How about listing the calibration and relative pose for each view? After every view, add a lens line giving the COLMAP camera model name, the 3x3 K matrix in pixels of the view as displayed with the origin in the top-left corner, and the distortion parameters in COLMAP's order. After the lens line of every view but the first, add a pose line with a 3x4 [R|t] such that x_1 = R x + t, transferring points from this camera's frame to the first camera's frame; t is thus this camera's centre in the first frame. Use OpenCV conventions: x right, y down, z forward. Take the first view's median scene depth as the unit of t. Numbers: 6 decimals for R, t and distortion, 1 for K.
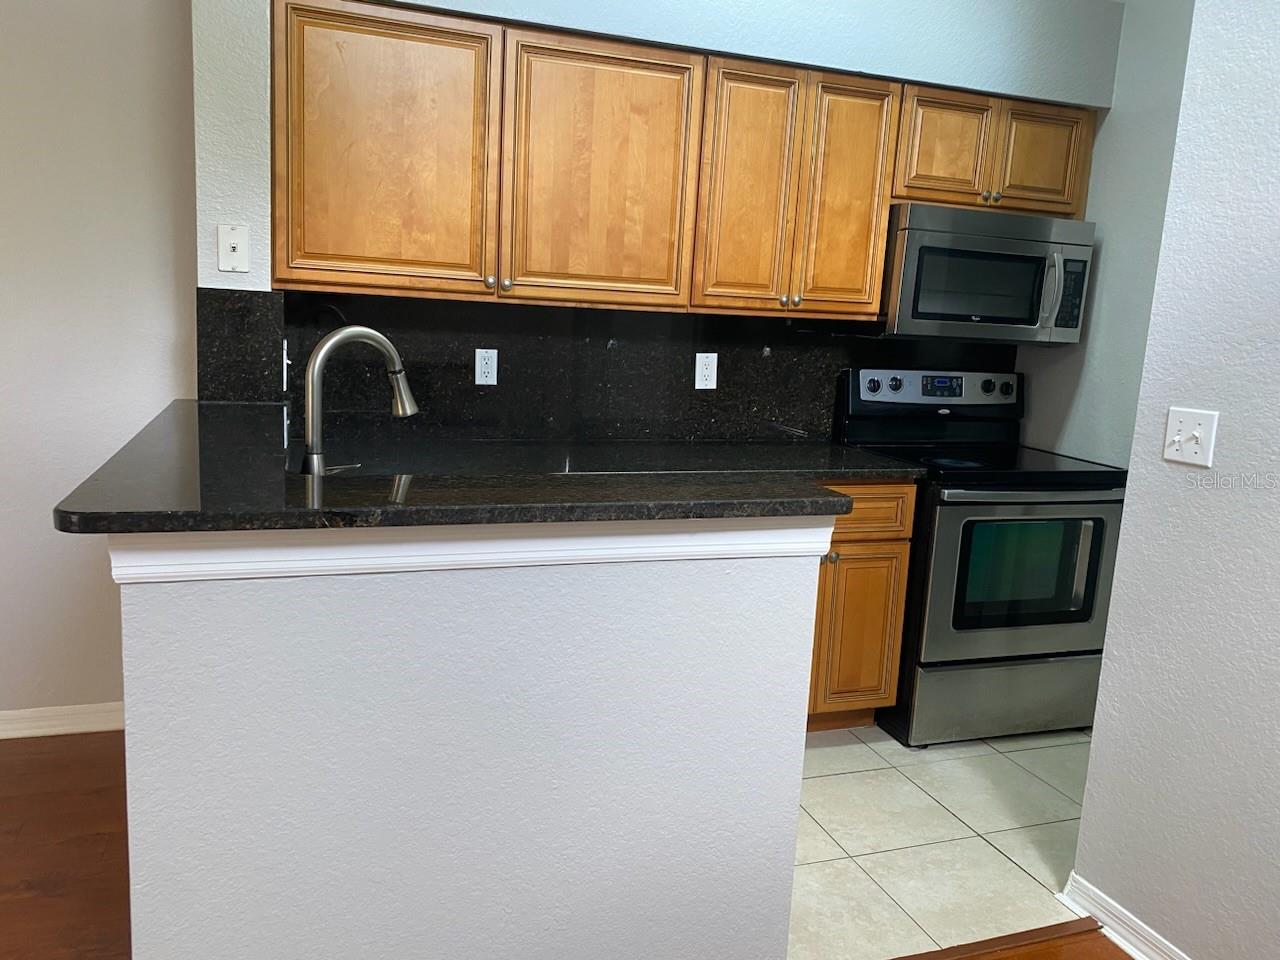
lens RADIAL K [[968.6, 0, 640.7], [0, 968.6, 491.4], [0, 0, 1]] dist [0.035948, -0.030213]
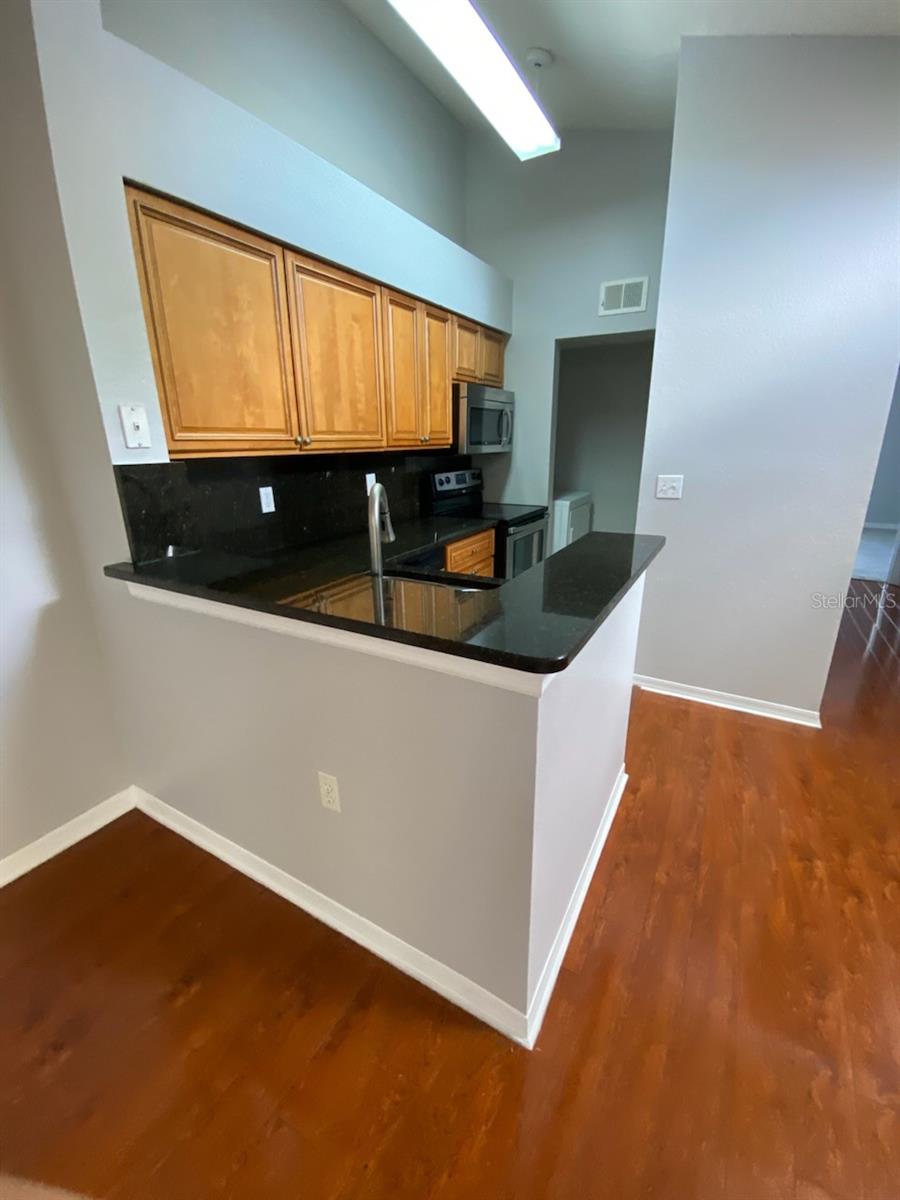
lens RADIAL K [[493.2, 0, 441.1], [0, 493.2, 605.3], [0, 0, 1]] dist [0.018132, -0.001401]
pose [[0.765133, -0.265460, 0.586602, -0.477941], [0.176806, 0.962655, 0.205022, -0.089550], [-0.619121, -0.053155, 0.783494, 0.264320]]
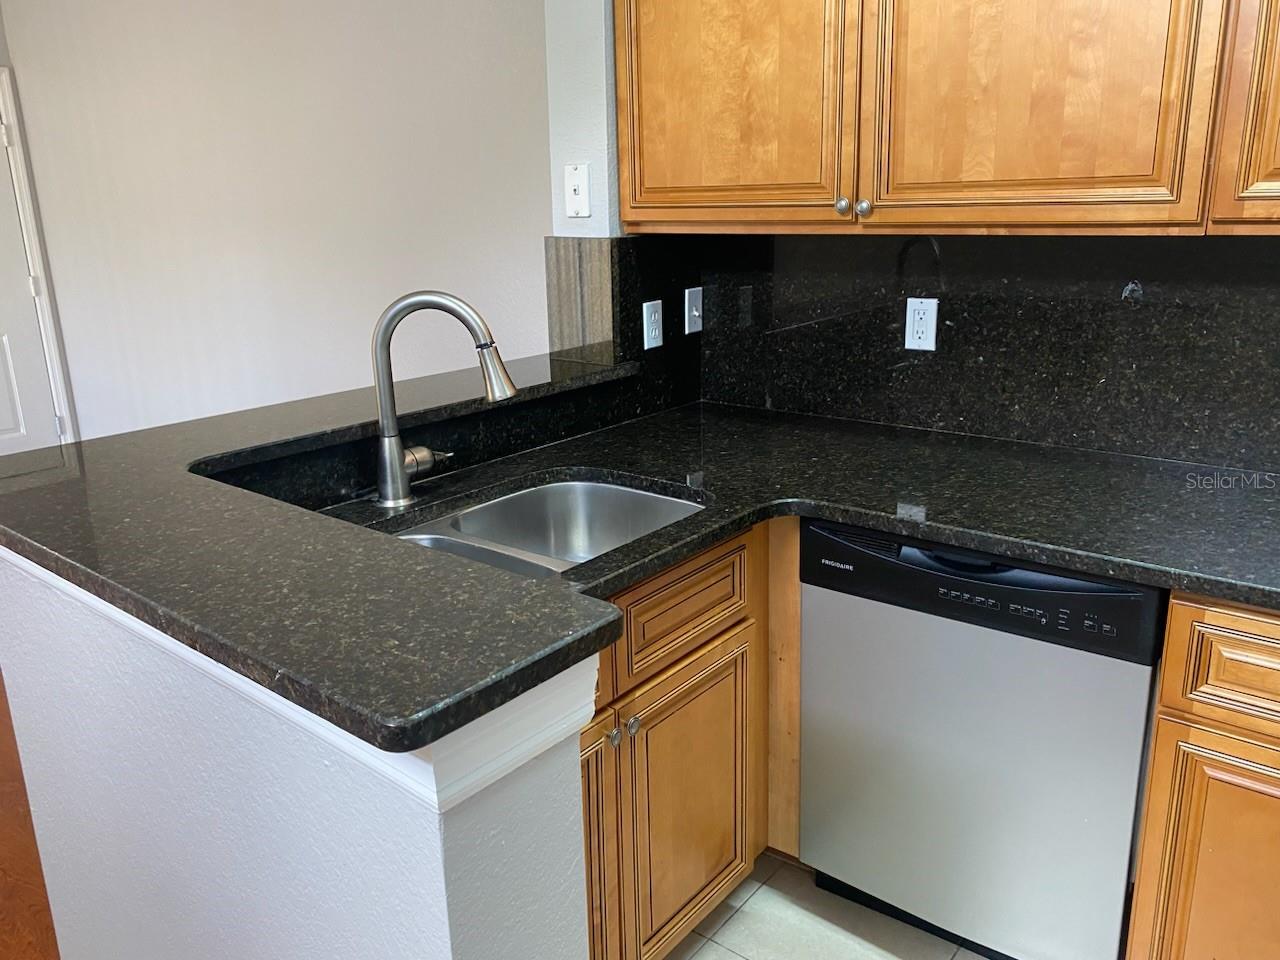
lens RADIAL K [[968.6, 0, 641.3], [0, 968.6, 474.7], [0, 0, 1]] dist [0.035948, -0.030213]
pose [[0.537787, 0.166866, -0.826402, 0.358721], [-0.107285, 0.985793, 0.129234, -0.098596], [0.836227, 0.019160, 0.548049, 0.491088]]
